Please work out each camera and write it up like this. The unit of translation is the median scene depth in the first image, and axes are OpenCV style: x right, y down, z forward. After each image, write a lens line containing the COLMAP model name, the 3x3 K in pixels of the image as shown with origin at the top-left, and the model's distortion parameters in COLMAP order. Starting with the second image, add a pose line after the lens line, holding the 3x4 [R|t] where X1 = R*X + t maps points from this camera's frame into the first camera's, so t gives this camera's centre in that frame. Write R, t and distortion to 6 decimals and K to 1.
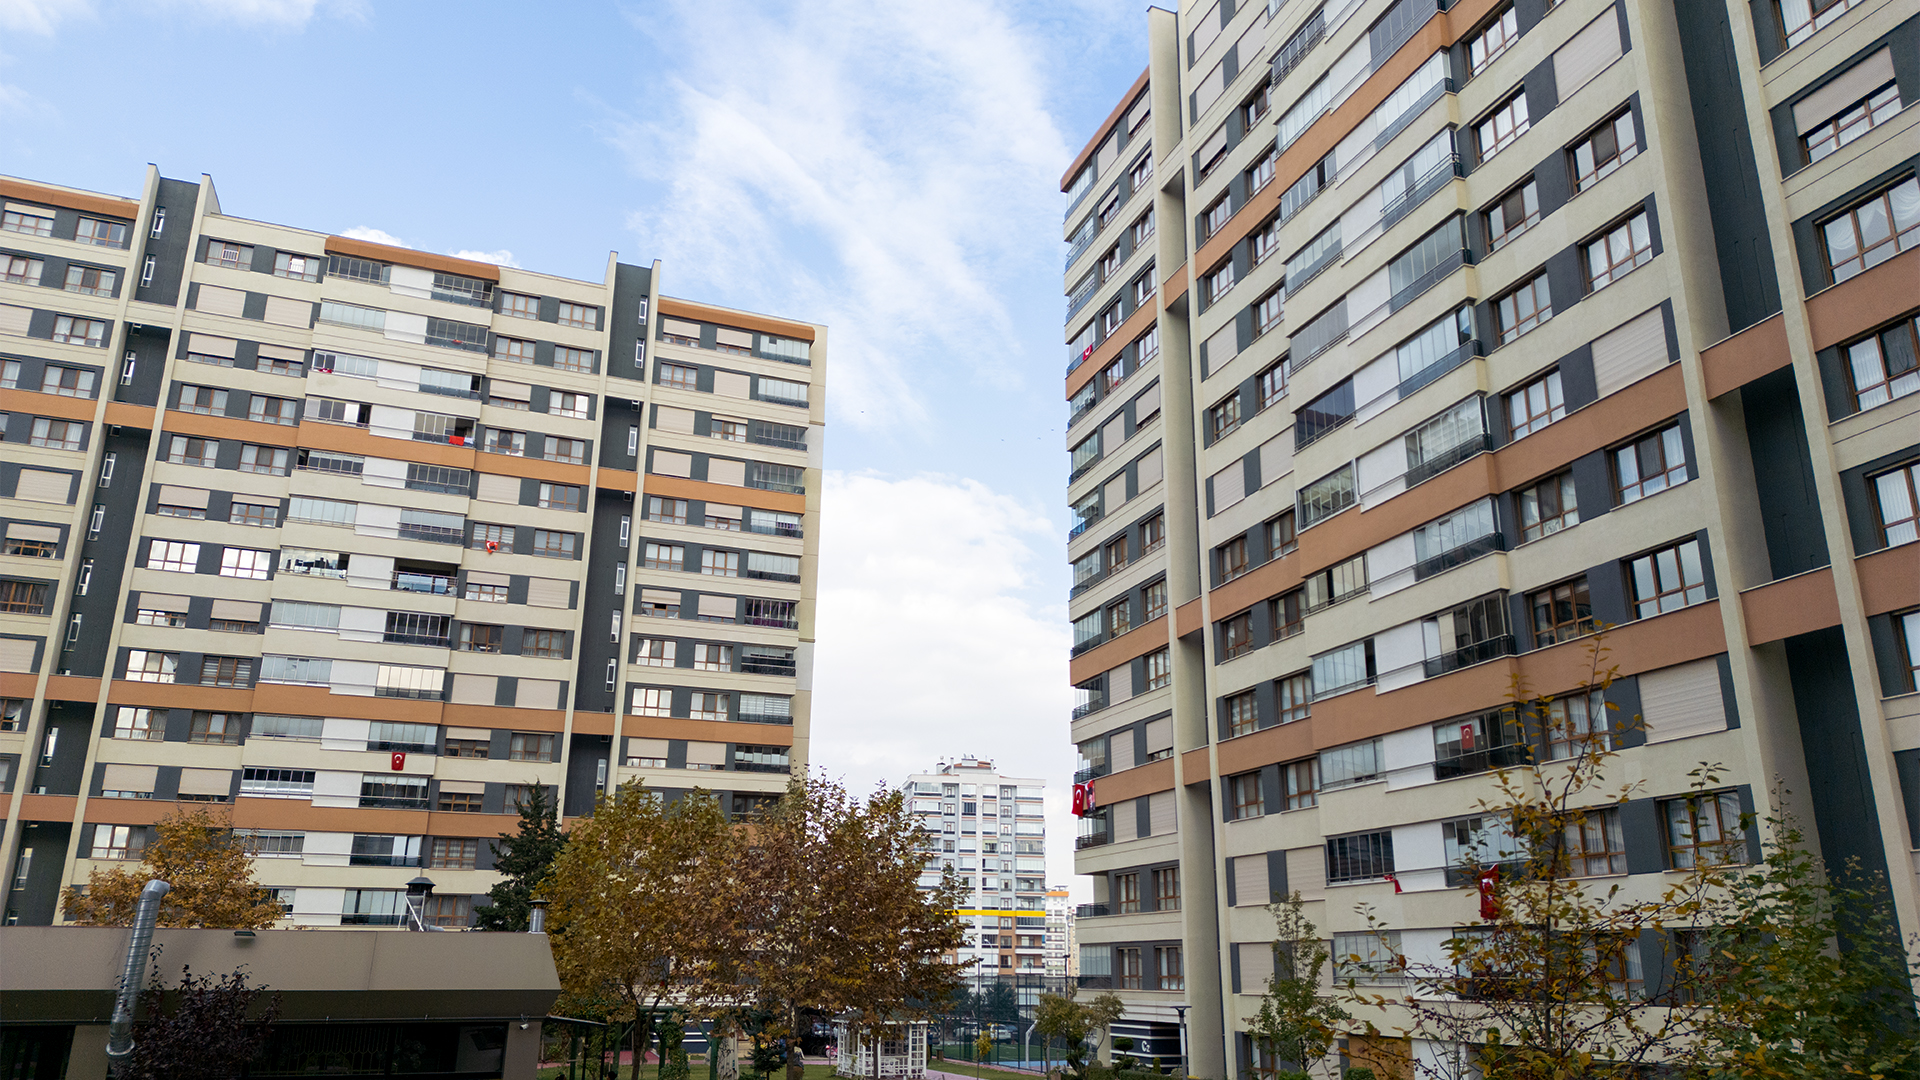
lens RADIAL K [[1364.5, 0, 960.0], [0, 1364.5, 540.0], [0, 0, 1]] dist [0.110480, -0.101383]
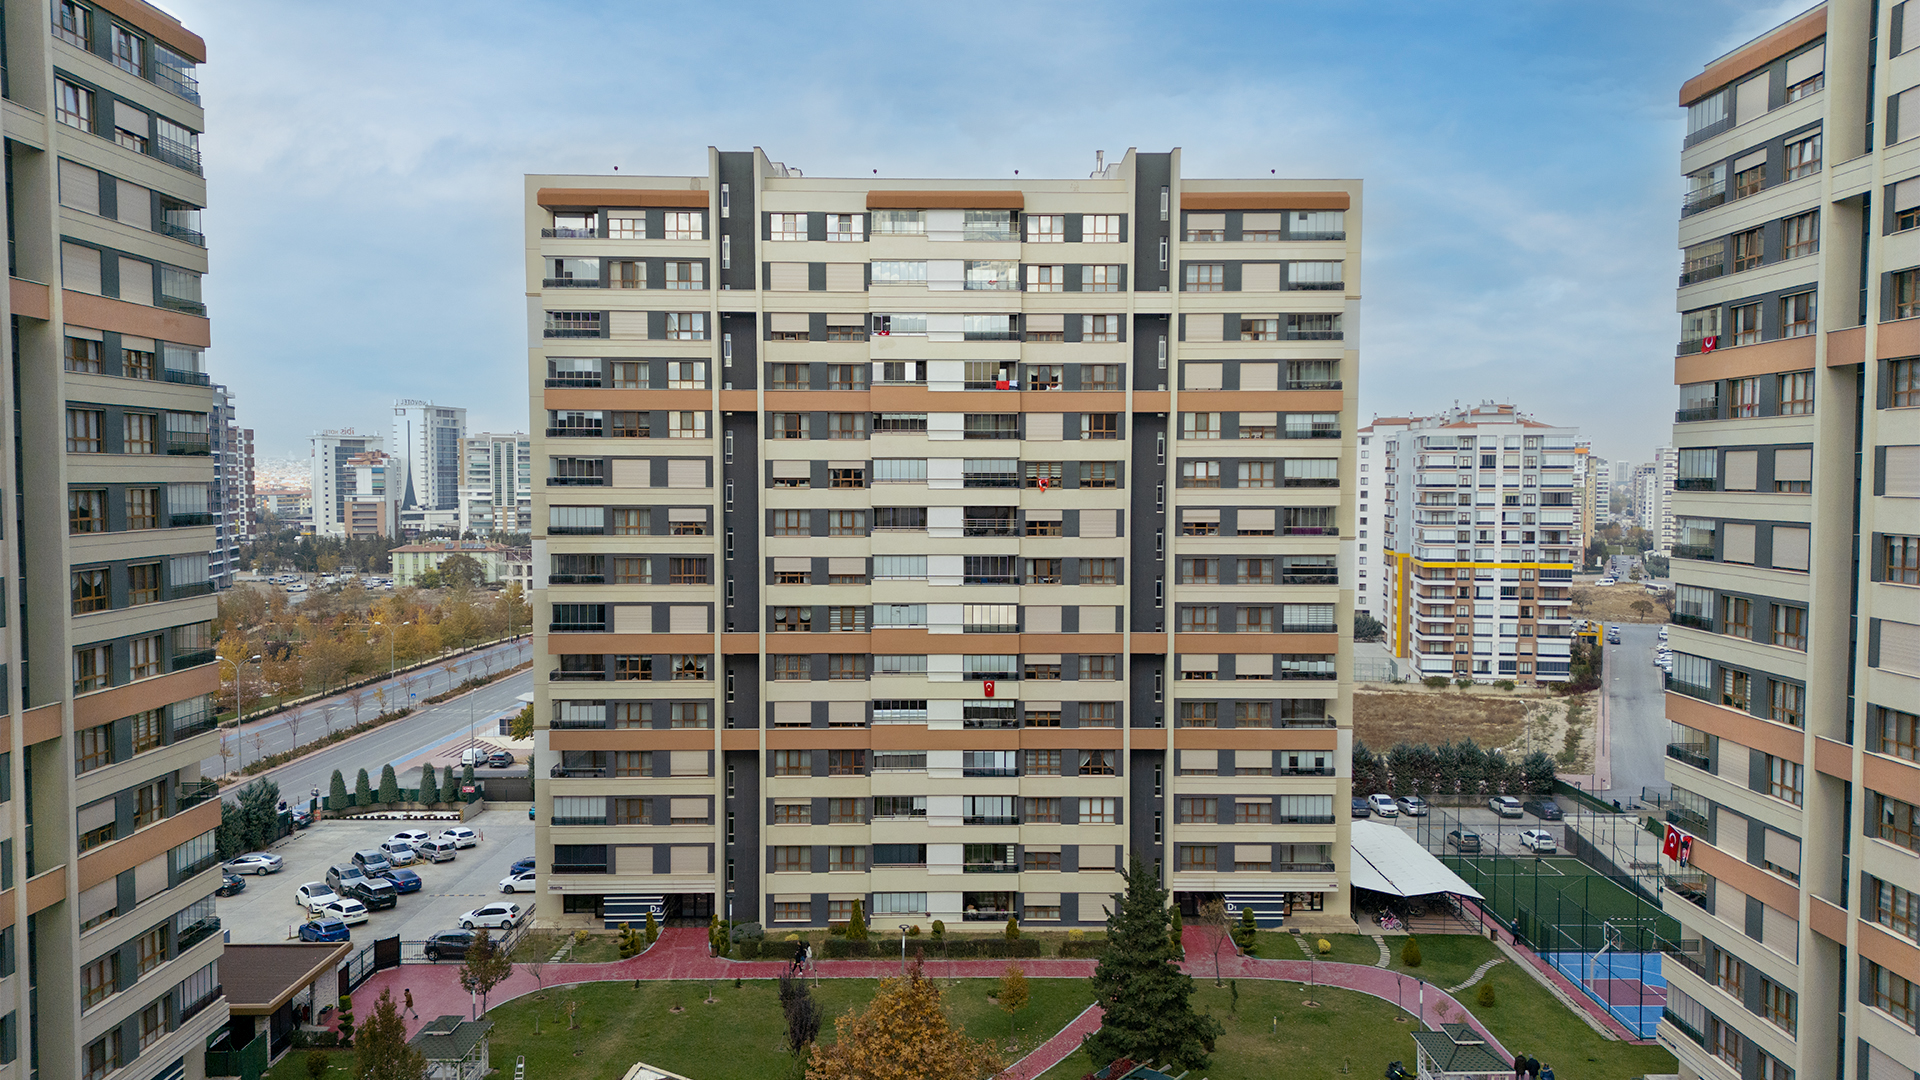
lens RADIAL K [[1364.5, 0, 960.0], [0, 1364.5, 540.0], [0, 0, 1]] dist [0.110480, -0.101383]
pose [[0.942140, 0.009470, -0.335085, -0.045735], [0.107735, 0.938015, 0.329424, -0.307811], [0.317434, -0.346464, 0.882722, 0.032871]]
